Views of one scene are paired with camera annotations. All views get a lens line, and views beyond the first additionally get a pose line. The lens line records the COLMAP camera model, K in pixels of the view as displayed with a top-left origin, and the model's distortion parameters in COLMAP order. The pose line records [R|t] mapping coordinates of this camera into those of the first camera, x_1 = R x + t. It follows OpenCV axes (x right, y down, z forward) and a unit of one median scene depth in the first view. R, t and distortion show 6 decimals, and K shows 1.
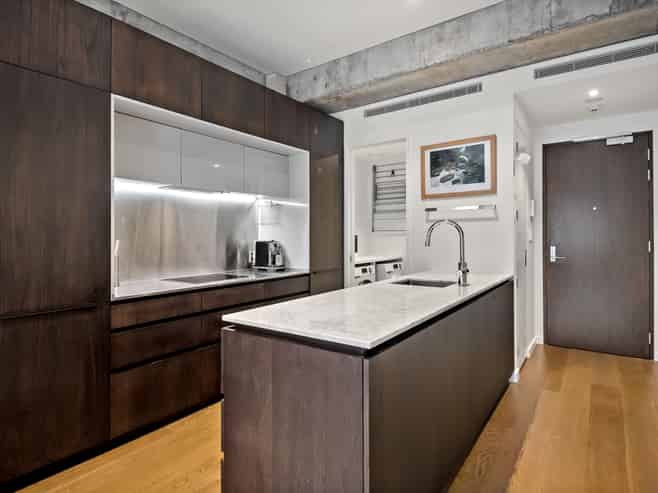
lens RADIAL K [[371.8, 0, 329.0], [0, 371.8, 246.5], [0, 0, 1]] dist [0.001170, 0.000306]
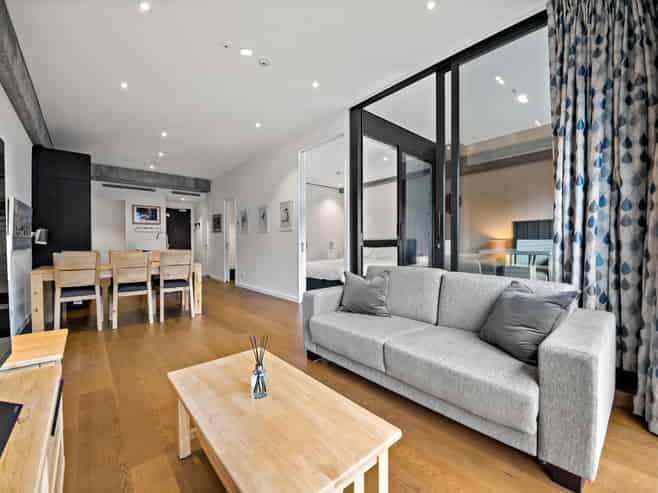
lens RADIAL K [[279.6, 0, 329.0], [0, 279.6, 246.5], [0, 0, 1]] dist [-0.000502, -0.000076]
pose [[0.225453, -0.007562, 0.974225, -1.526959], [0.014273, 0.999888, 0.004458, 0.055938], [-0.974149, 0.012900, 0.225536, -0.932888]]
